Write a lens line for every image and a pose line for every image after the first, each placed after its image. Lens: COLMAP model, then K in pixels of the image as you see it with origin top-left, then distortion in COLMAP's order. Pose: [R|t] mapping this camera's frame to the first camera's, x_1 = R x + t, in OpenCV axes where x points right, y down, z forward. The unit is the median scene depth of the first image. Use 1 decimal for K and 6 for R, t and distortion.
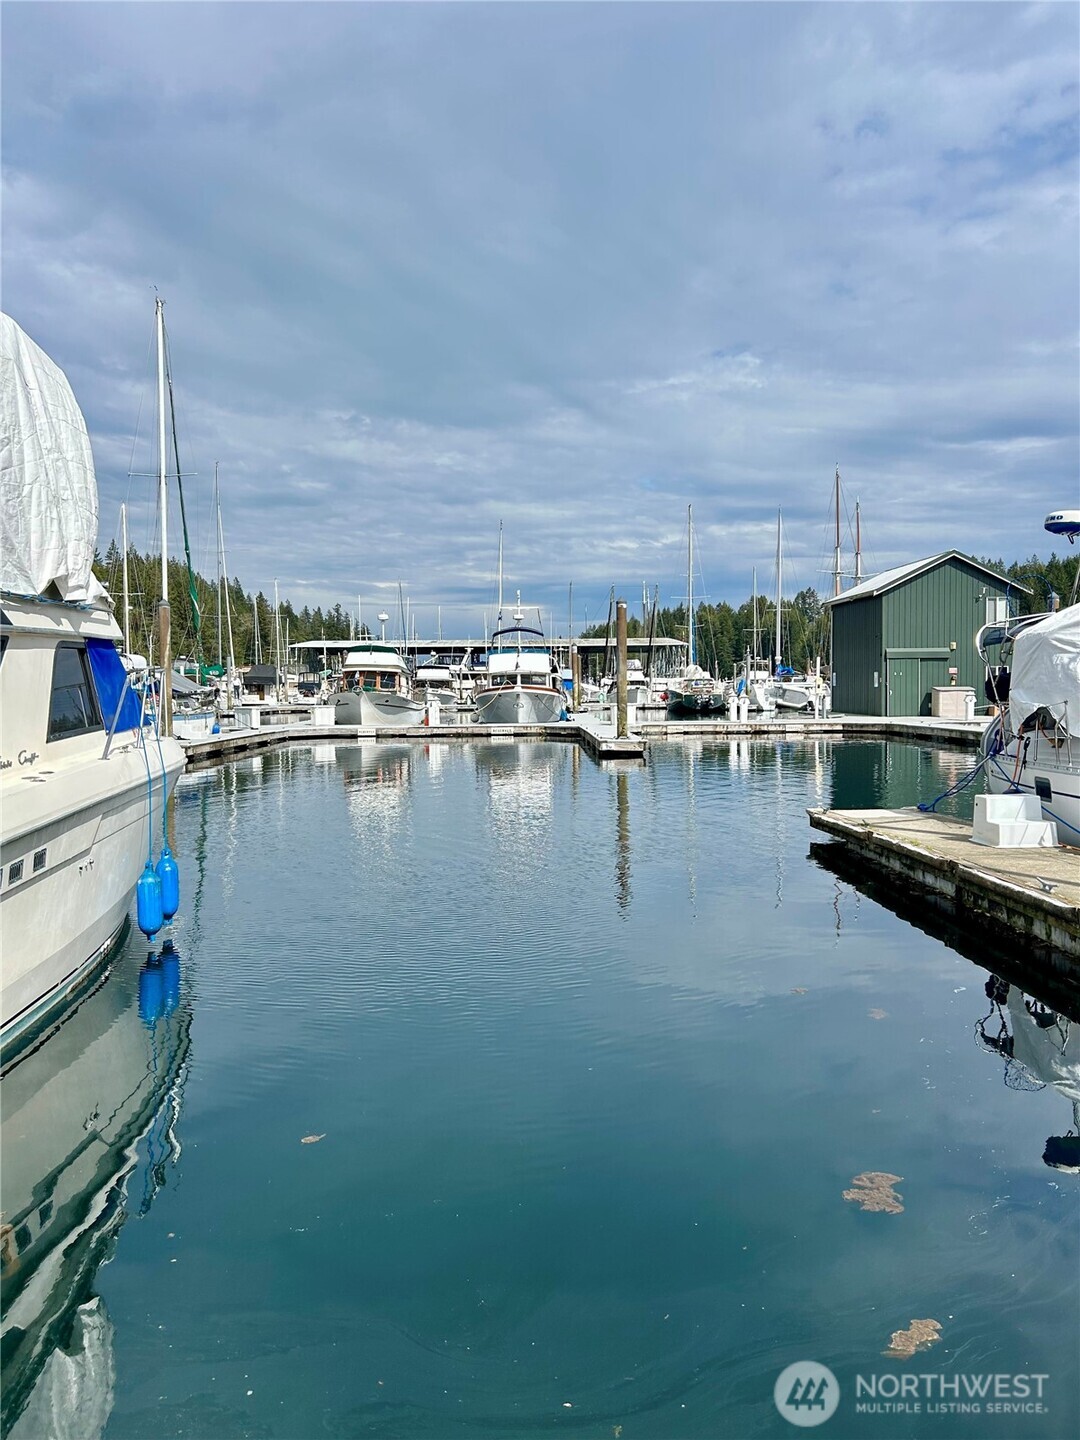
lens RADIAL K [[1027.3, 0, 540.0], [0, 1027.3, 720.0], [0, 0, 1]] dist [0.005382, 0.002195]
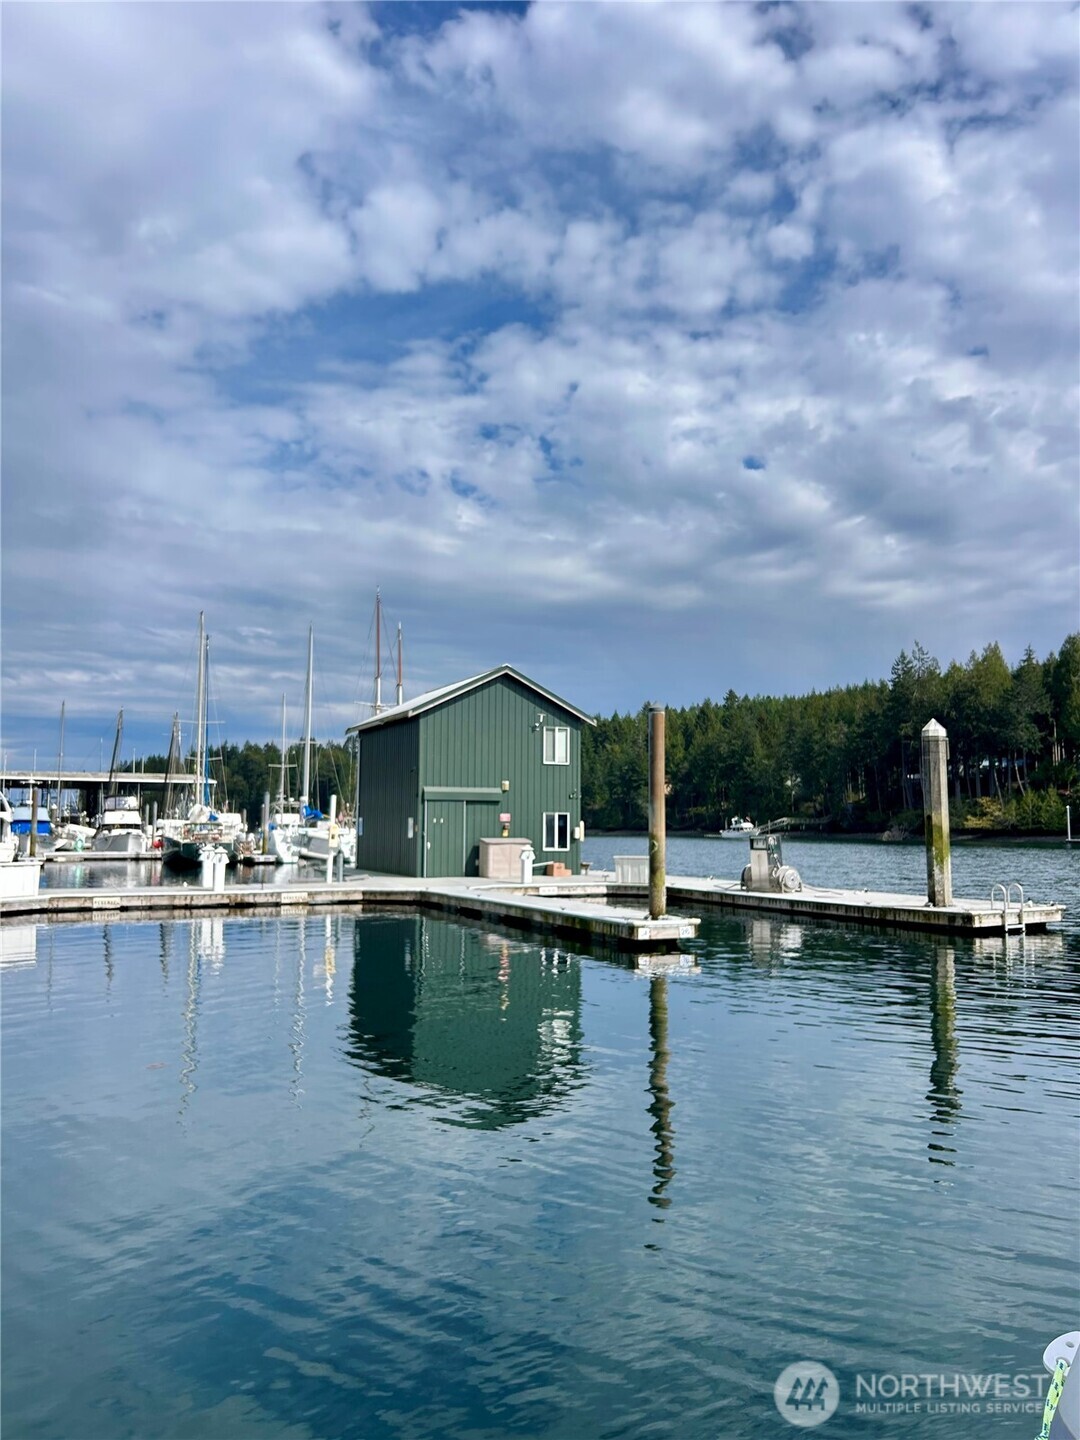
lens RADIAL K [[953.9, 0, 540.0], [0, 953.9, 720.0], [0, 0, 1]] dist [0.000680, -0.001028]
pose [[0.906281, 0.057252, 0.418781, 0.116253], [0.004419, 0.989446, -0.144832, -0.015996], [-0.422653, 0.133109, 0.896463, 0.324386]]
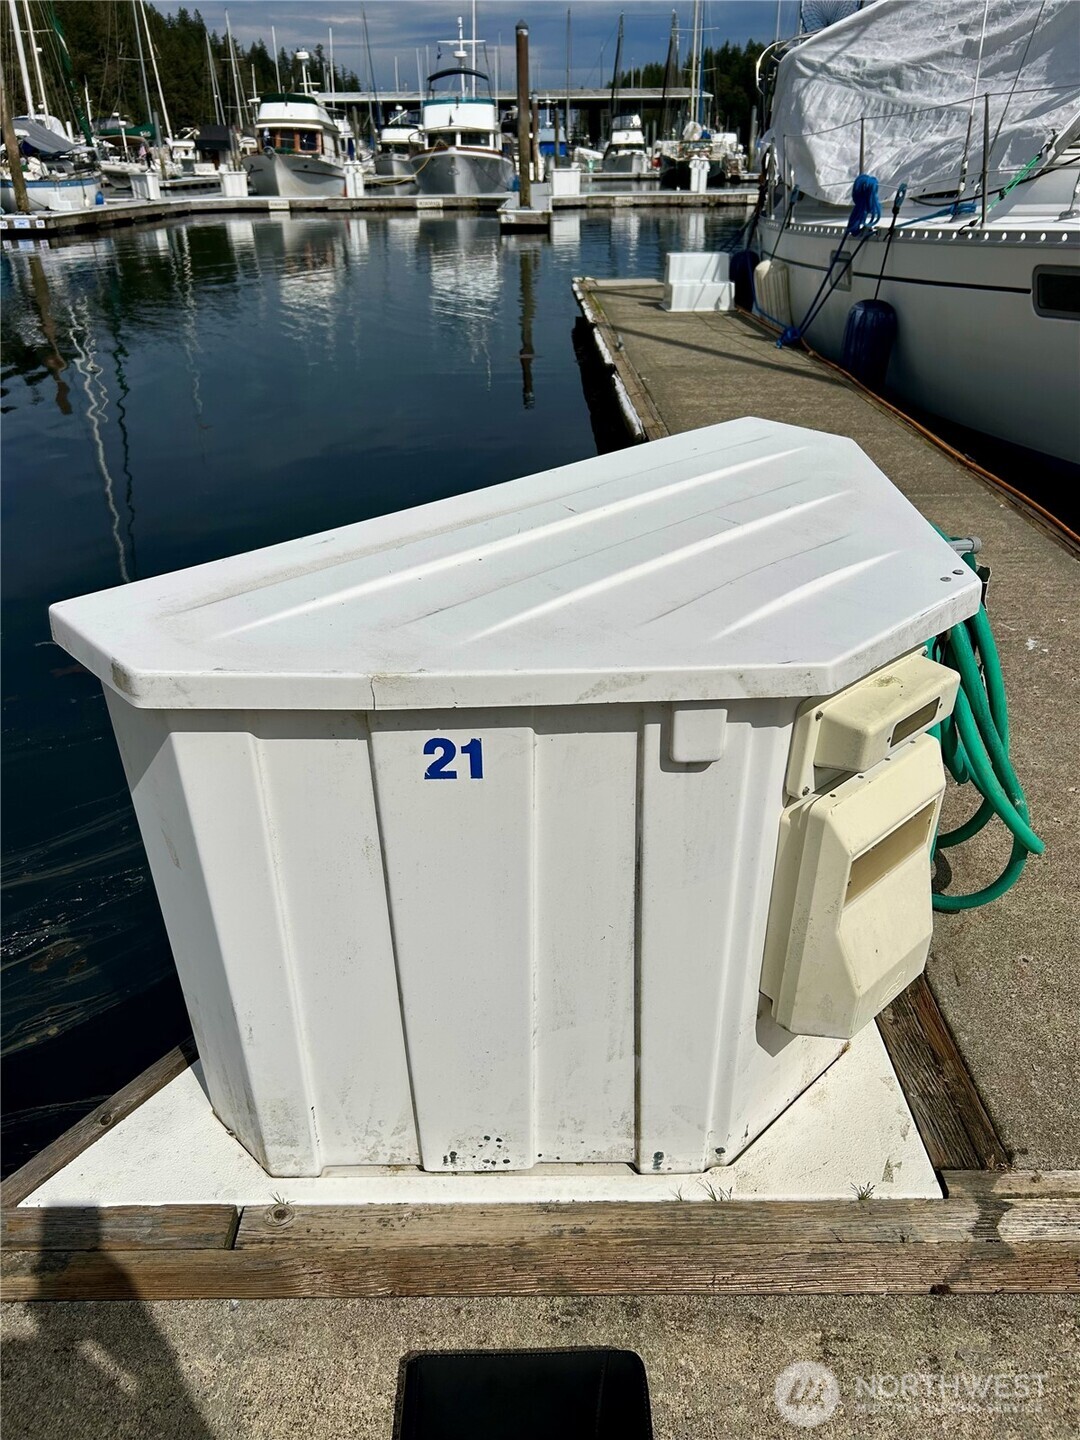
lens RADIAL K [[1027.3, 0, 540.0], [0, 1027.3, 720.0], [0, 0, 1]] dist [0.005382, 0.002195]
pose [[0.999206, 0.016568, -0.036240, 0.094232], [0.001517, 0.892989, 0.450075, 0.008637], [0.039819, -0.449773, 0.892255, -0.005998]]
